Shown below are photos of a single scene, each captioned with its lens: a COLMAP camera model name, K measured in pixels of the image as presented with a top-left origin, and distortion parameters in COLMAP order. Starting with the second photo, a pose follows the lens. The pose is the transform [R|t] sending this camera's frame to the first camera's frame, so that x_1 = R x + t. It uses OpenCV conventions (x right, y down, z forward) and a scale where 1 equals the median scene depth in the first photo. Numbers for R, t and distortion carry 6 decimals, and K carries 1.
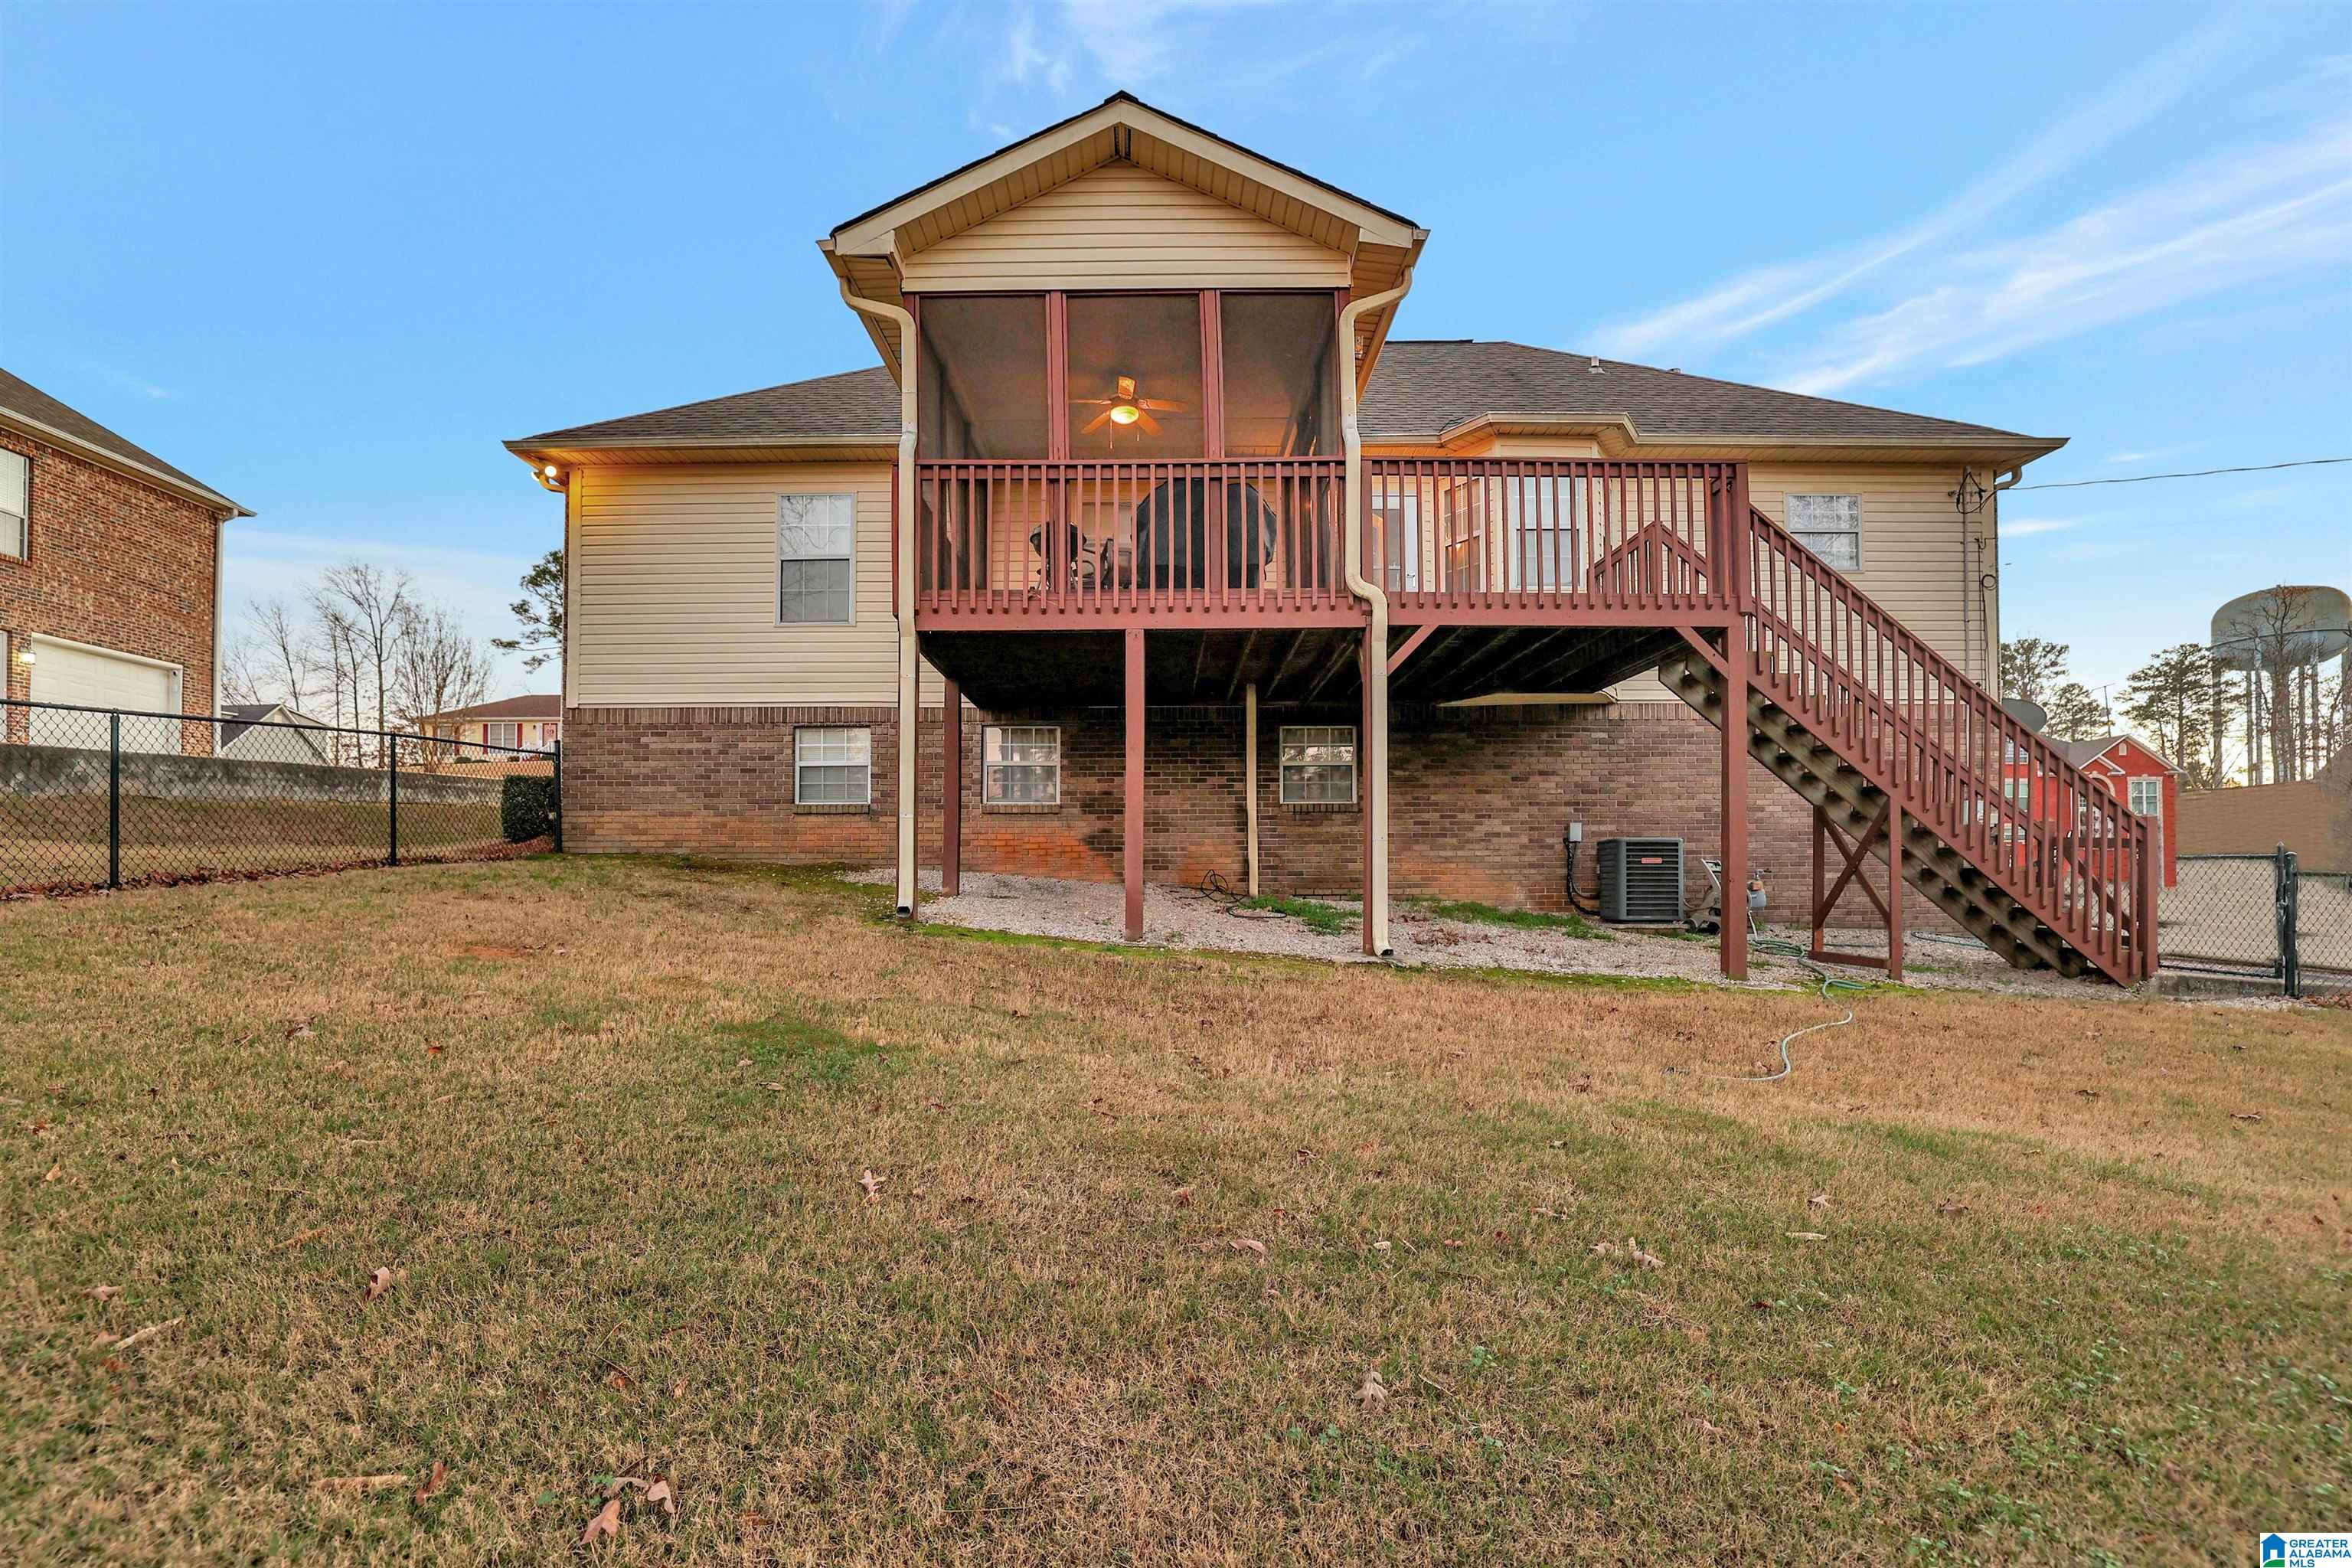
lens RADIAL K [[1051.4, 0, 1171.7], [0, 1051.4, 873.1], [0, 0, 1]] dist [-0.041023, 0.012446]
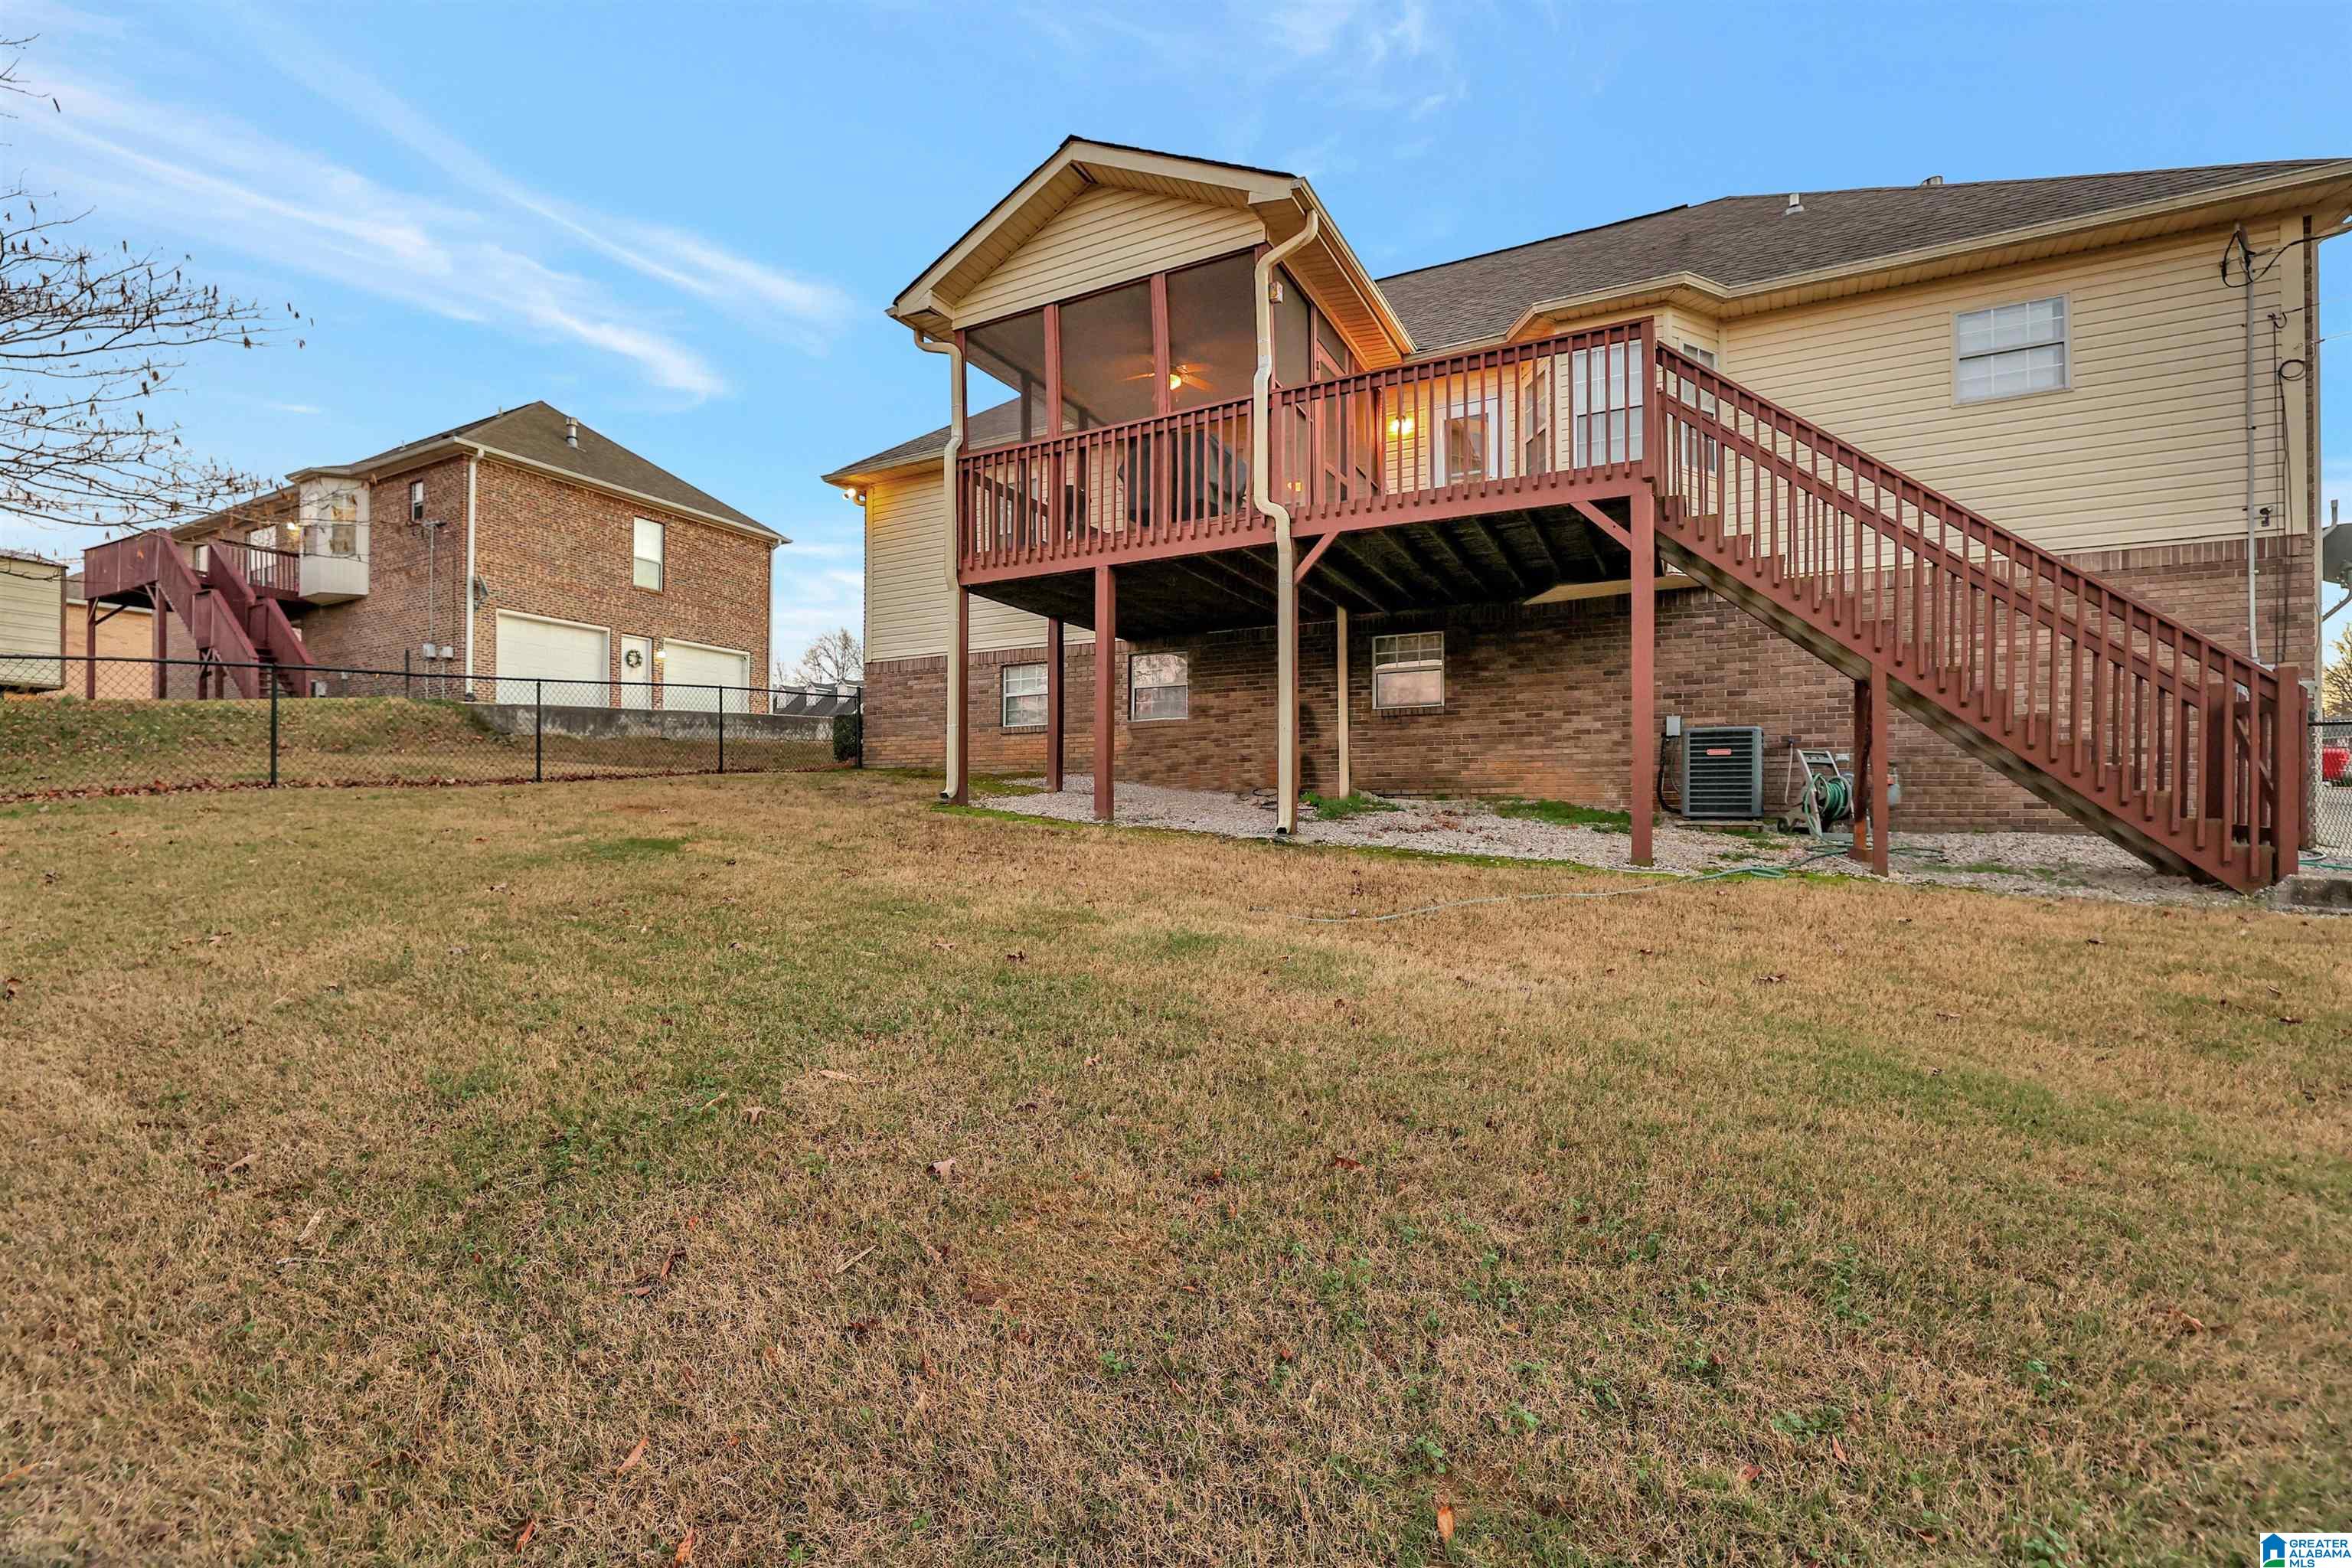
lens RADIAL K [[1037.8, 0, 1176.0], [0, 1037.8, 819.5], [0, 0, 1]] dist [-0.054003, 0.019840]
pose [[0.886201, 0.003528, -0.463288, 0.418304], [0.001165, 0.999951, 0.009844, 0.035206], [0.463300, -0.009263, 0.886153, -0.021495]]
